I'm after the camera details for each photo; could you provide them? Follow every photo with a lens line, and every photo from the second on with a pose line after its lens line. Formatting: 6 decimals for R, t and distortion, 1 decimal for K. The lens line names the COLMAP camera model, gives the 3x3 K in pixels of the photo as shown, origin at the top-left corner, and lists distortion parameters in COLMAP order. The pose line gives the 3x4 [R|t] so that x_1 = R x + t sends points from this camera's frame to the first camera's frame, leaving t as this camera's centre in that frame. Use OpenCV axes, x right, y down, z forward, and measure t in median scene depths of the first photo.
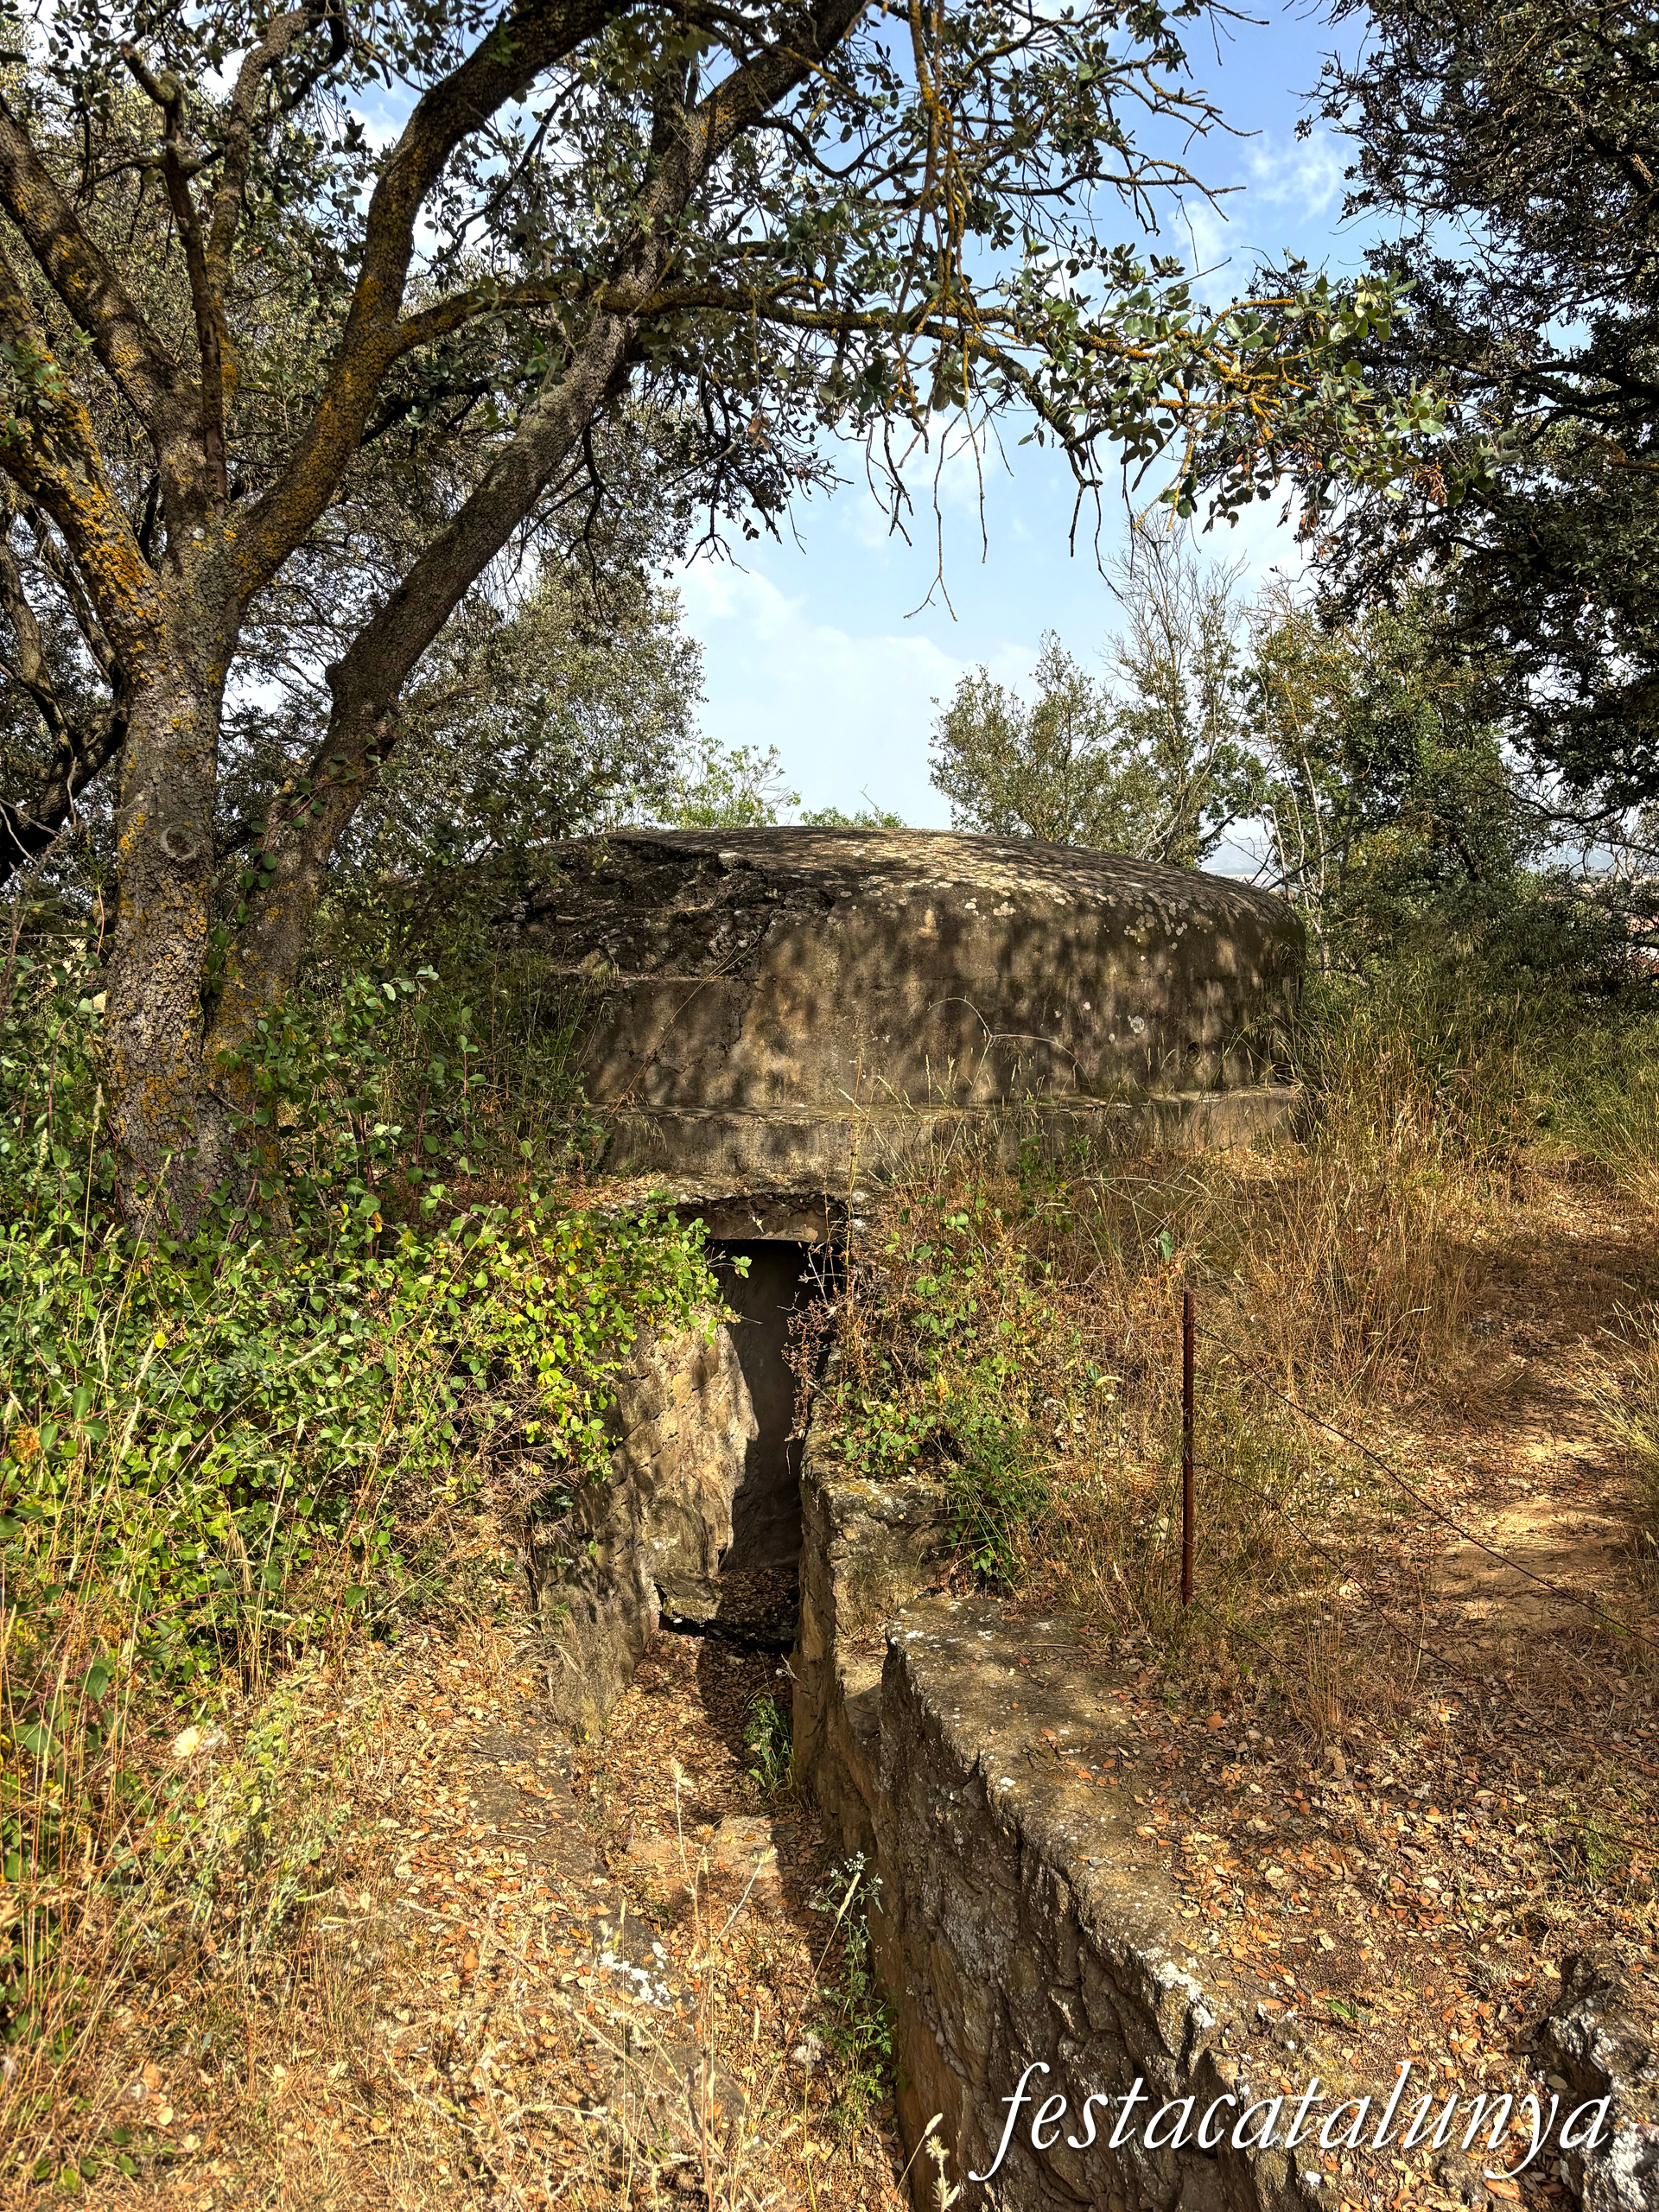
lens RADIAL K [[1671.5, 0, 830.0], [0, 1671.5, 1108.9], [0, 0, 1]] dist [0.050432, 0.000087]
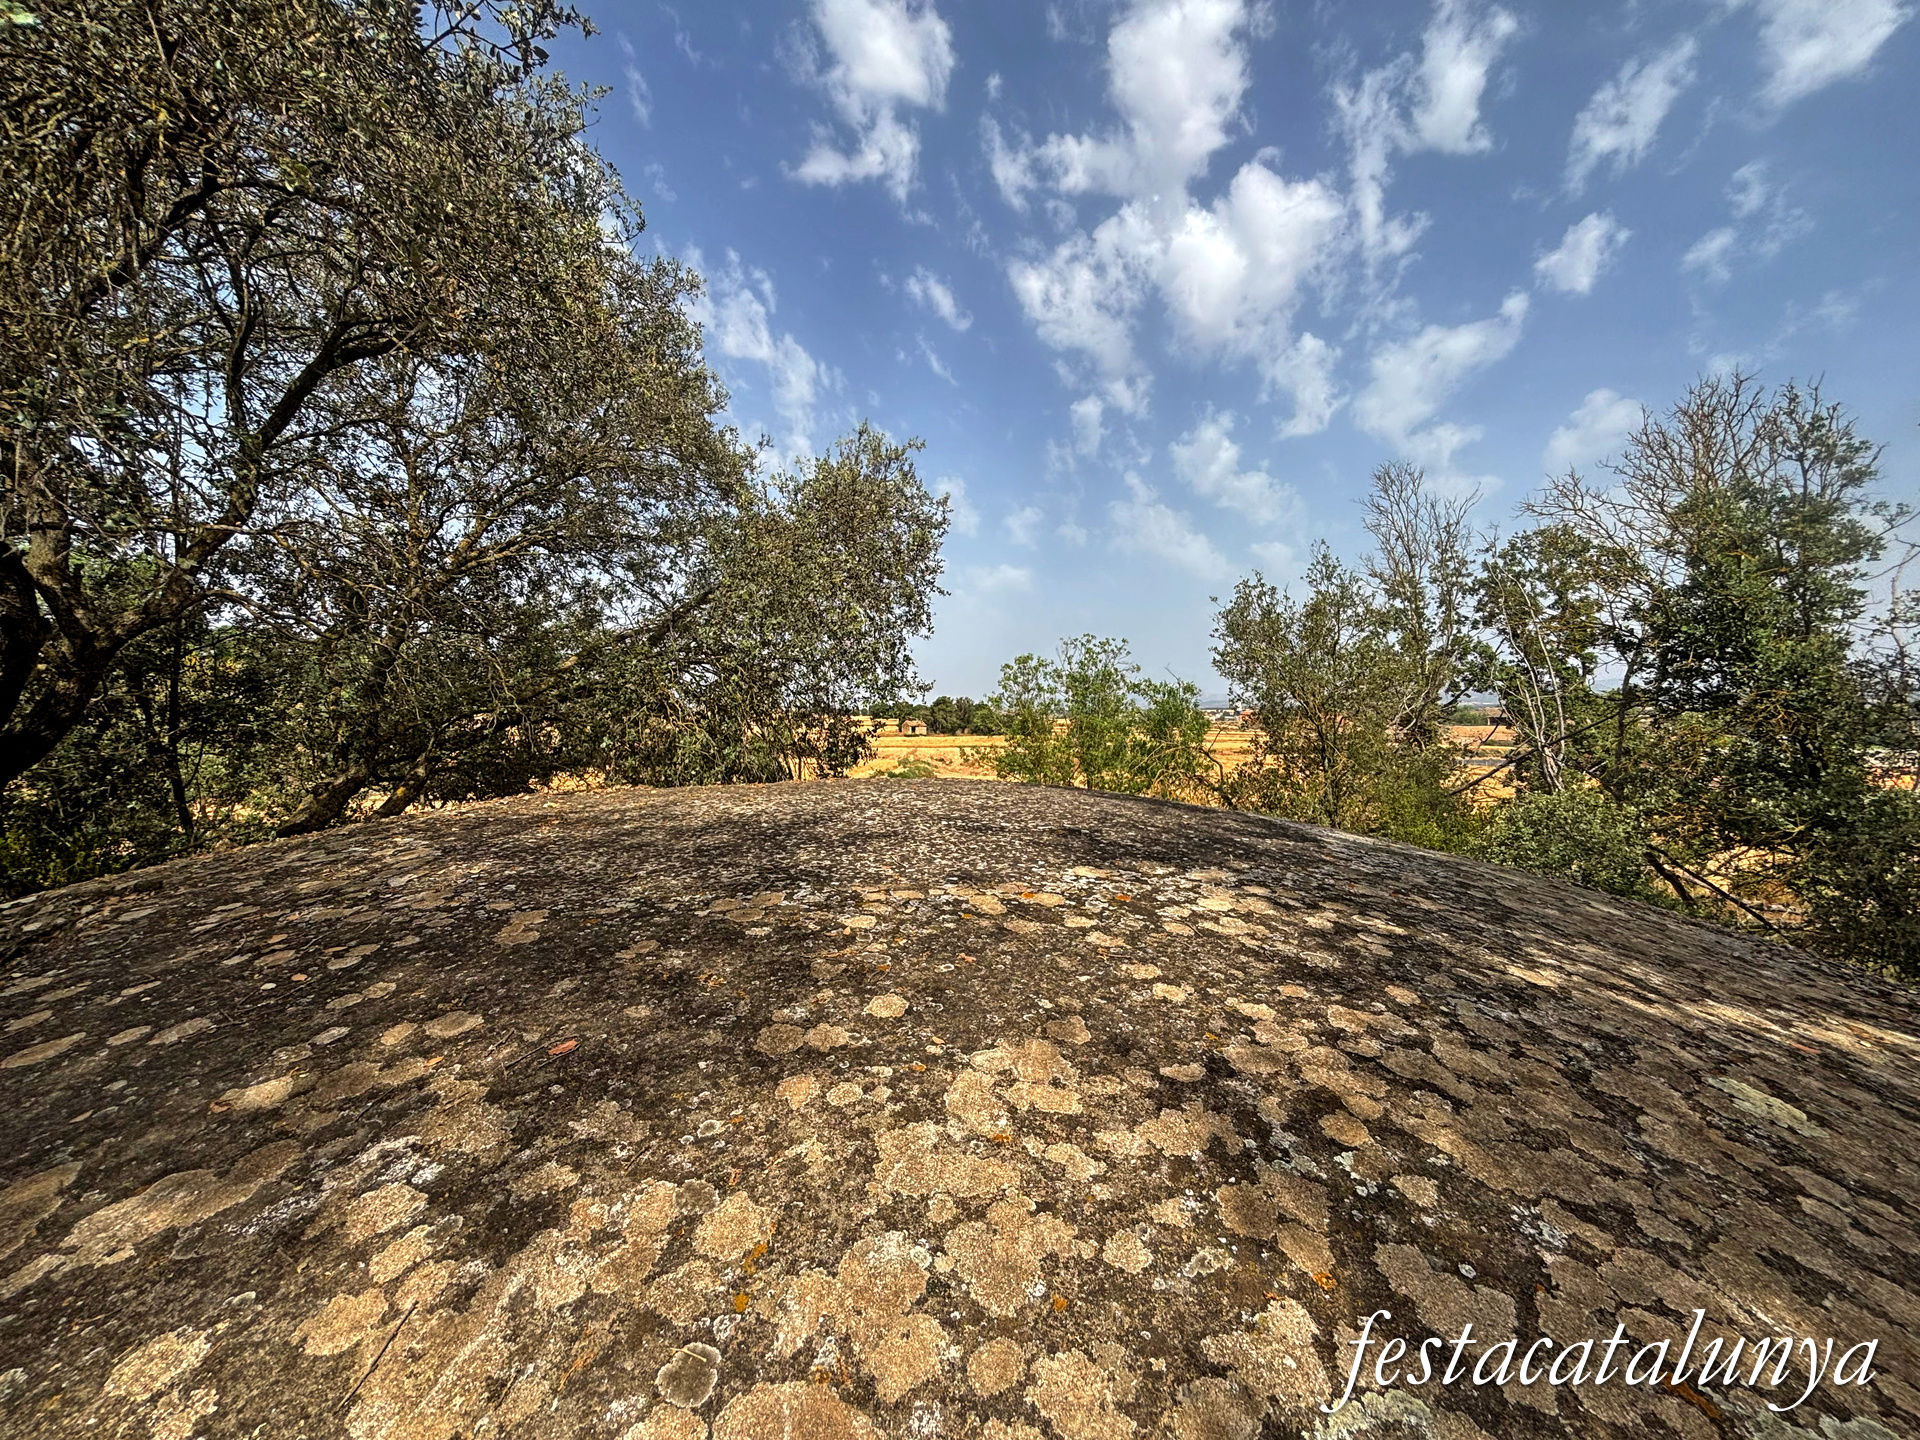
lens RADIAL K [[768.1, 0, 954.9], [0, 768.1, 717.4], [0, 0, 1]] dist [-0.002955, -0.000119]
pose [[0.958118, 0.022209, -0.285512, 0.033198], [-0.053526, 0.993307, -0.102355, -0.073110], [0.281328, 0.113351, 0.952894, 0.337993]]
